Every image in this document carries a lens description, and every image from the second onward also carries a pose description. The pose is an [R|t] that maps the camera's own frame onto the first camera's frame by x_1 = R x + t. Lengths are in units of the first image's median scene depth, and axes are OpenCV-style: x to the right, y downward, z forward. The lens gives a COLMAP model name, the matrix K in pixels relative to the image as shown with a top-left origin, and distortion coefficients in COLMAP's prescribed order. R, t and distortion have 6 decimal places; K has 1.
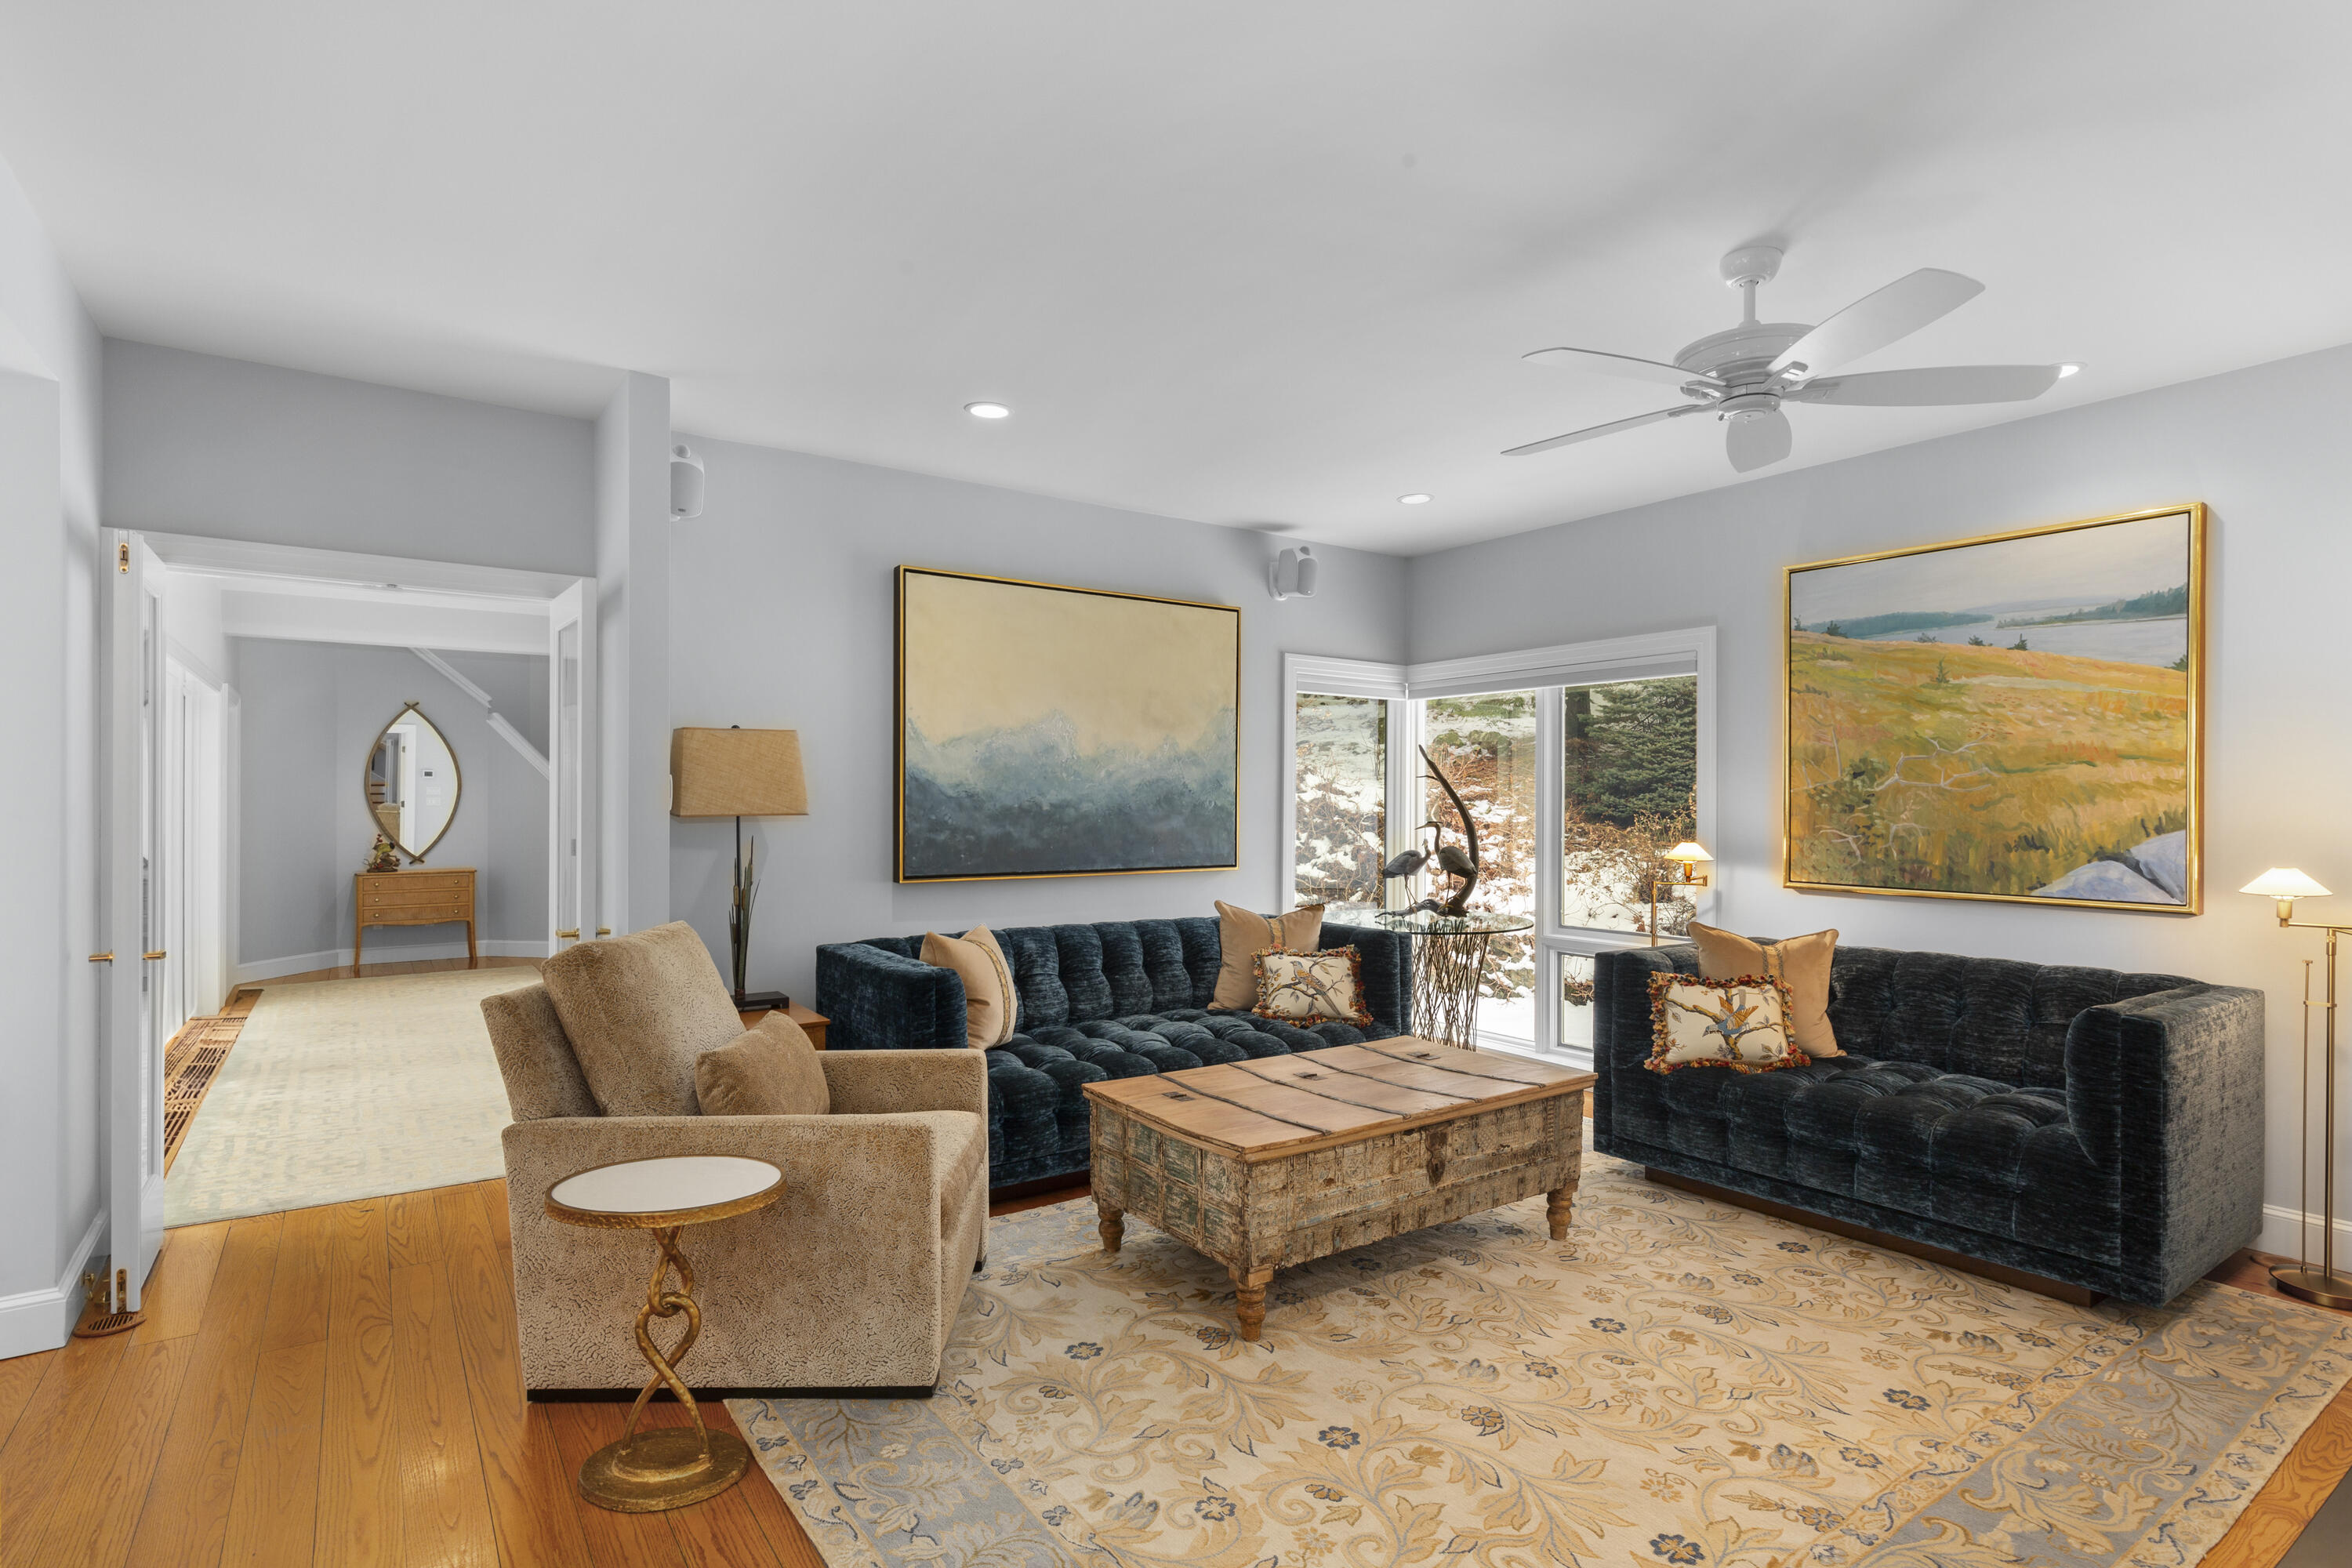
lens RADIAL K [[1170.2, 0, 1175.8], [0, 1170.2, 793.4], [0, 0, 1]] dist [0.001840, 0.000474]
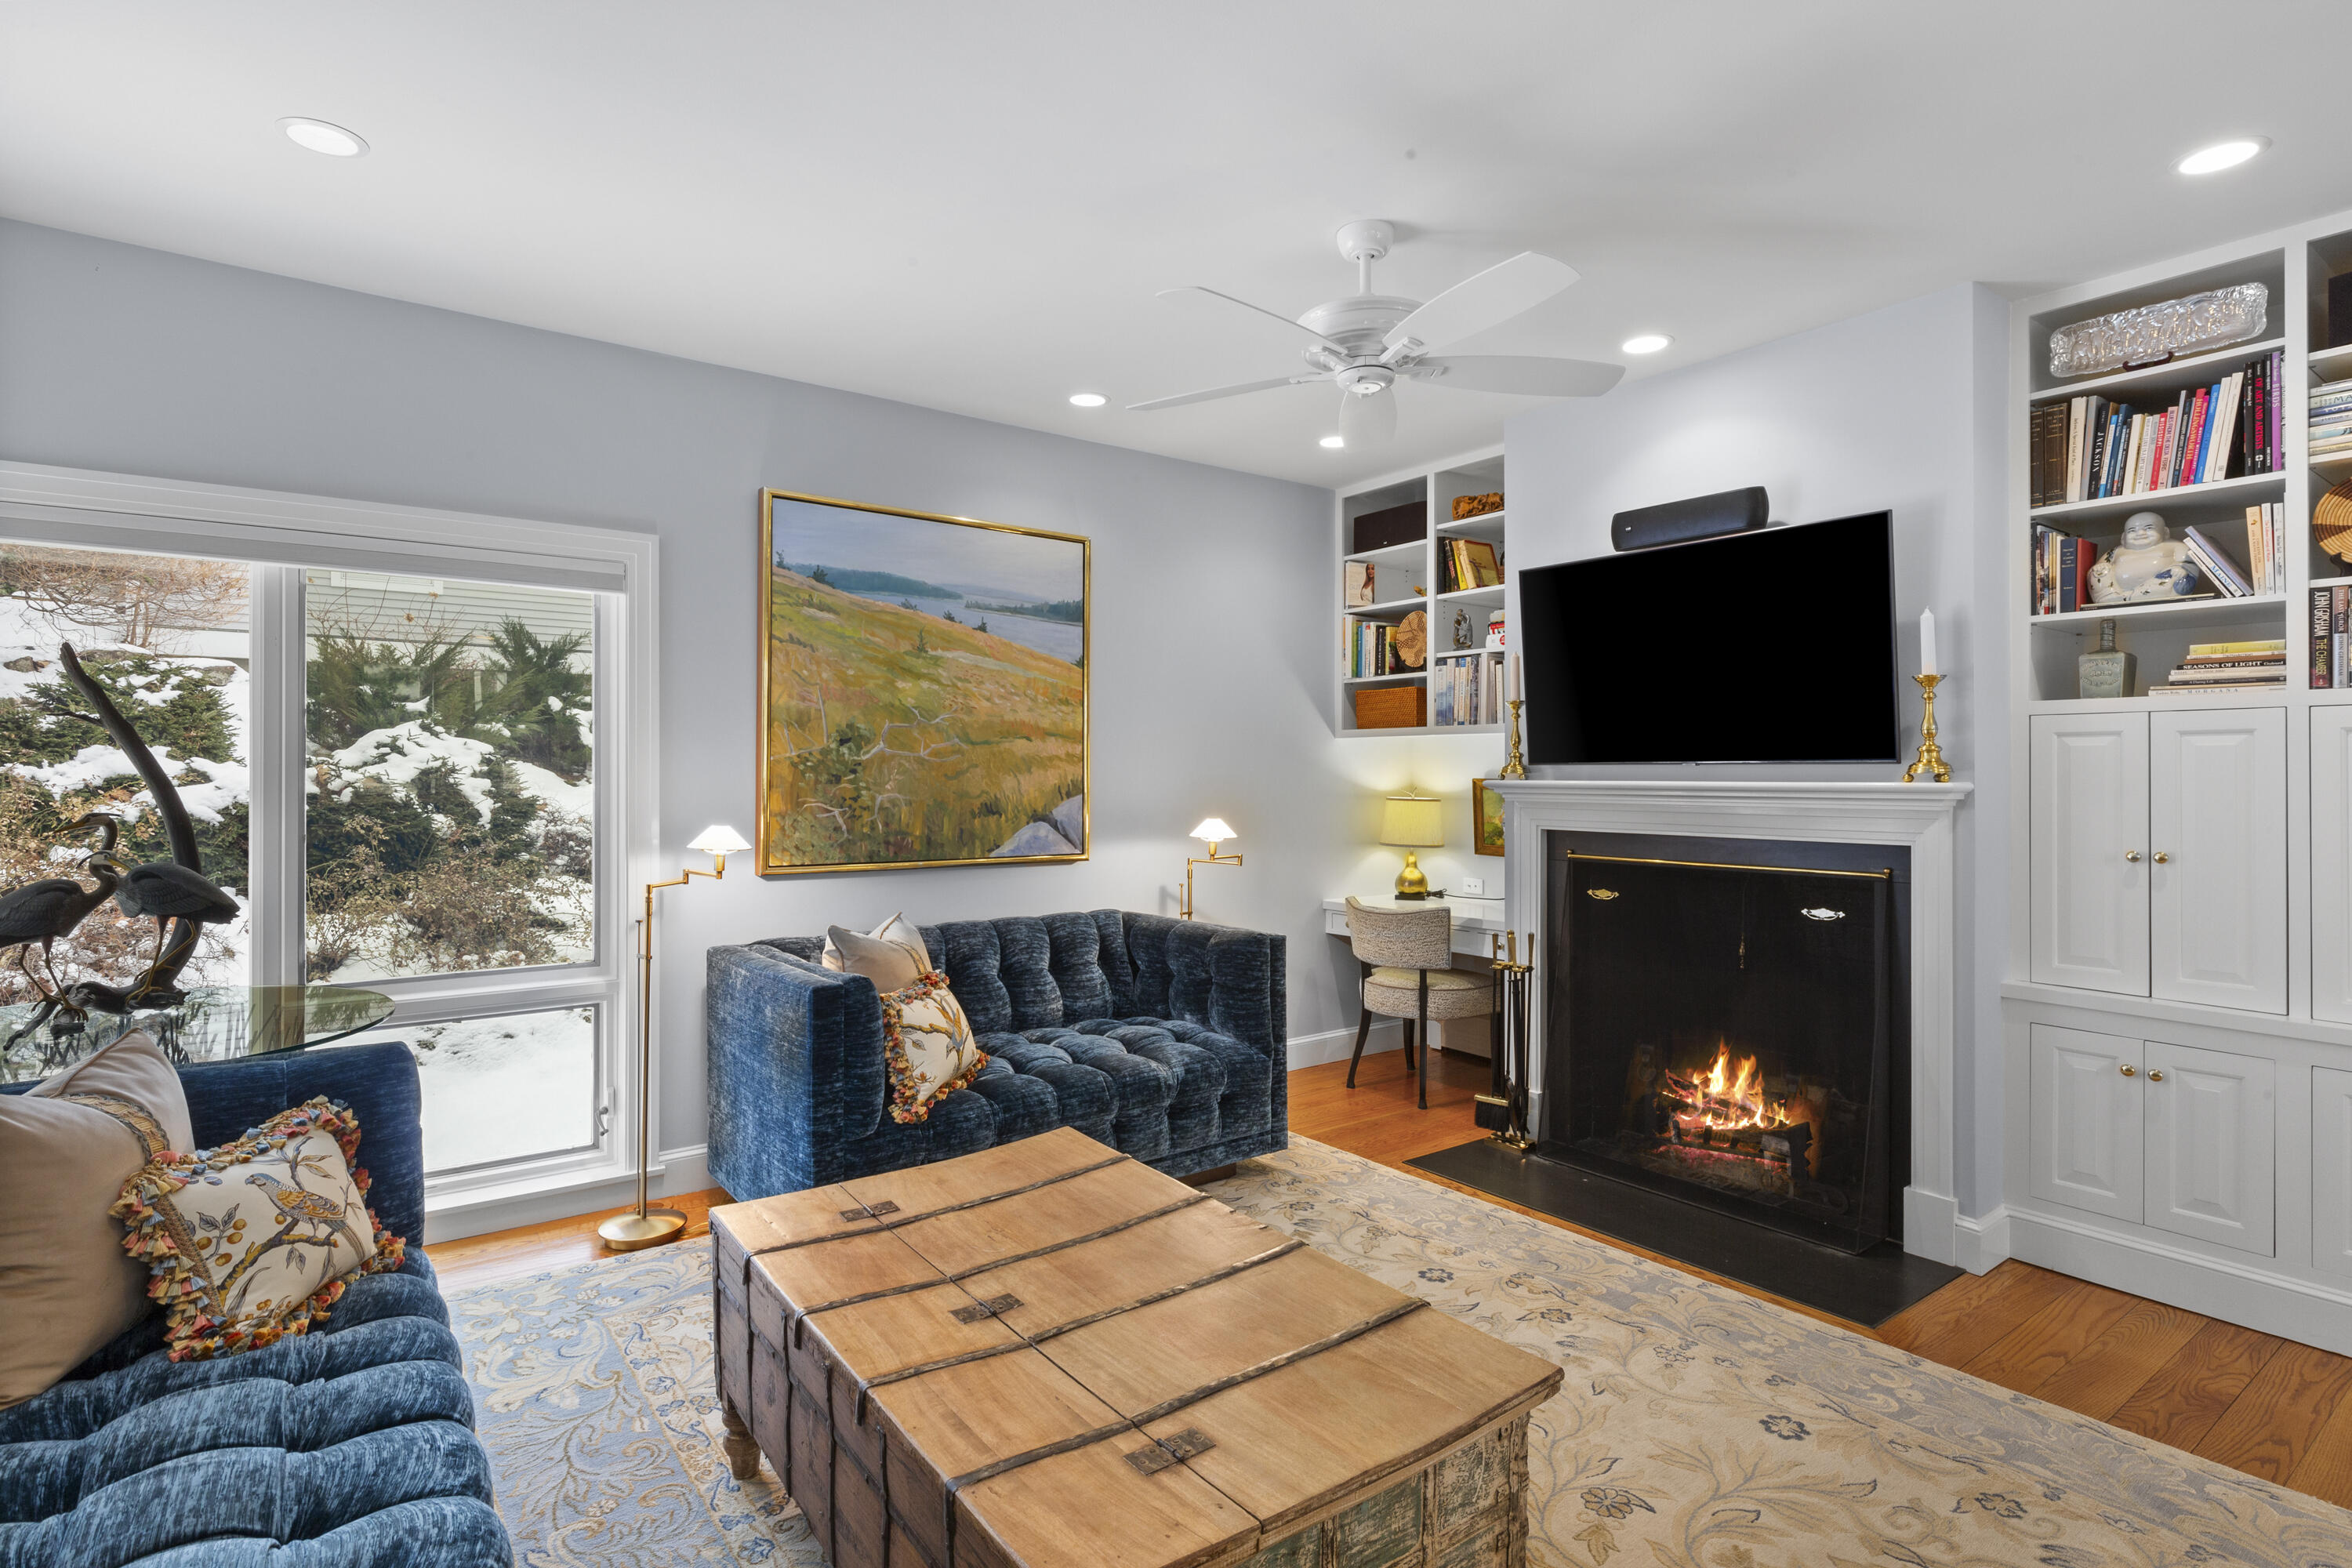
lens RADIAL K [[1170.2, 0, 1152.9], [0, 1170.2, 770.4], [0, 0, 1]] dist [0.001840, 0.000474]
pose [[-0.026250, 0.003767, 0.999648, -0.347628], [-0.006686, 0.999970, -0.003944, 0.008876], [-0.999633, -0.006788, -0.026224, 0.828678]]
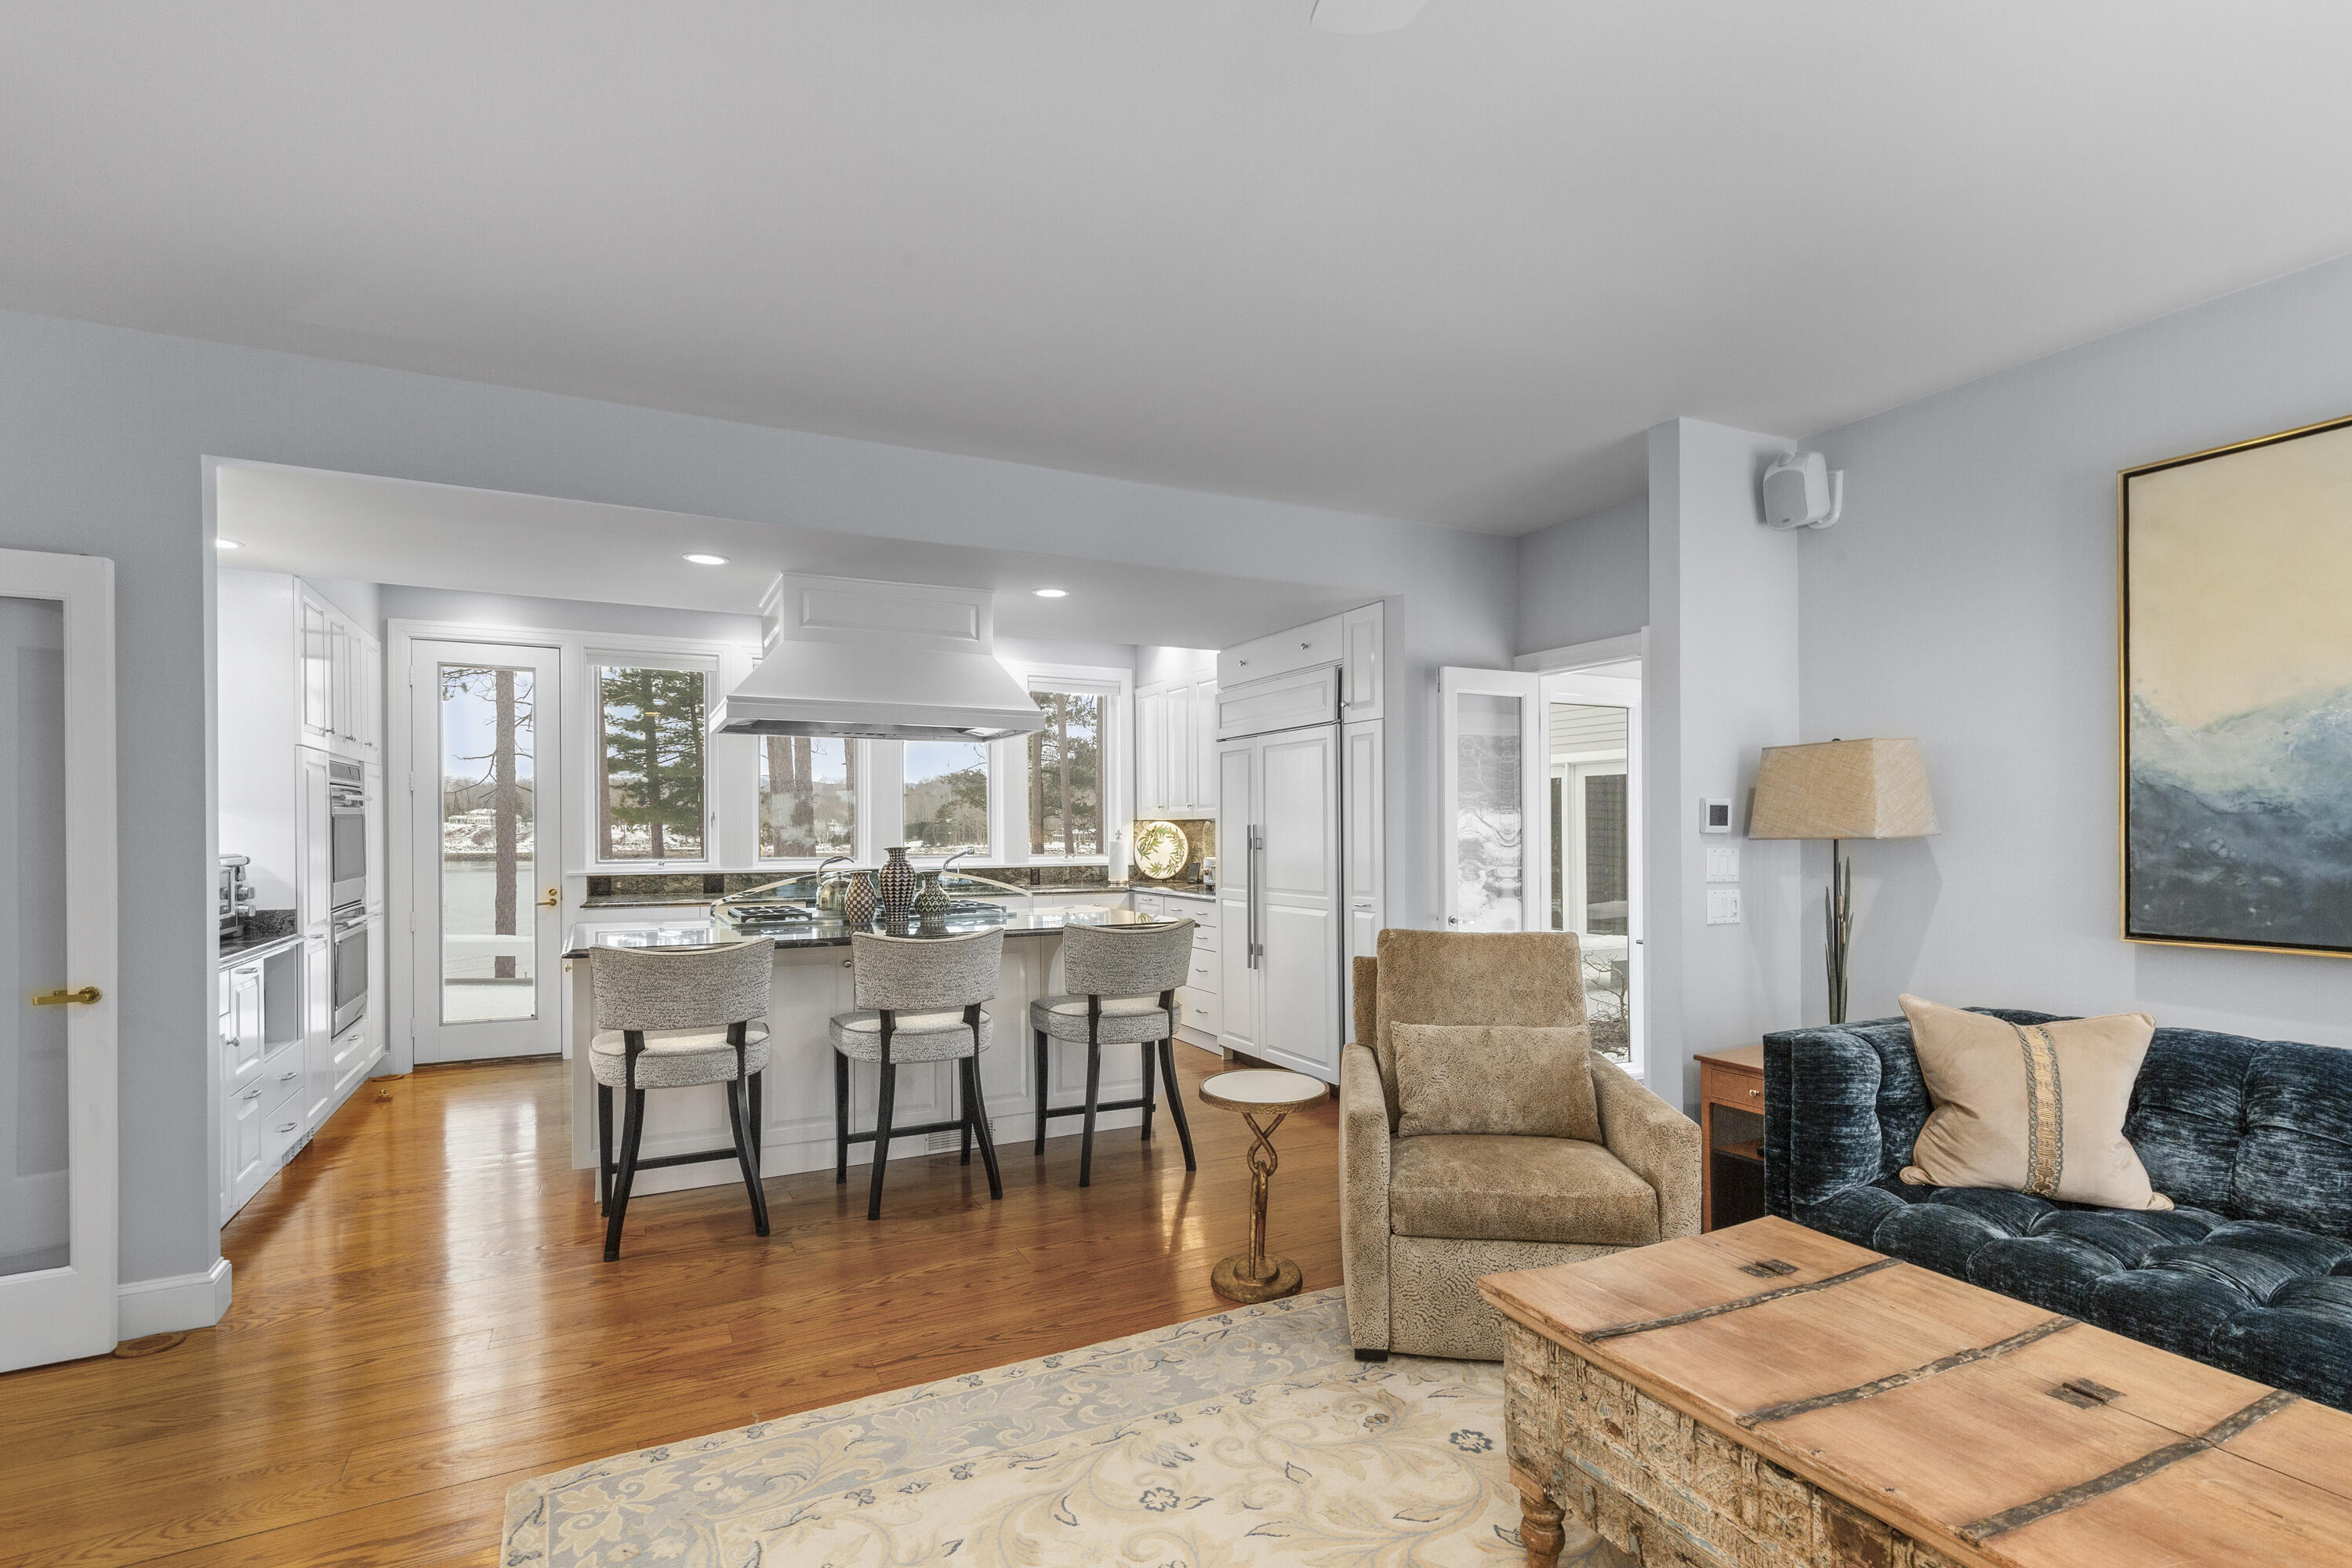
lens RADIAL K [[1101.8, 0, 1164.2], [0, 1101.8, 839.9], [0, 0, 1]] dist [0.003041, 0.000479]
pose [[-0.137016, 0.007777, -0.990538, 0.532074], [0.006726, 0.999953, 0.006920, 0.011188], [0.990546, -0.005714, -0.137062, 0.610791]]
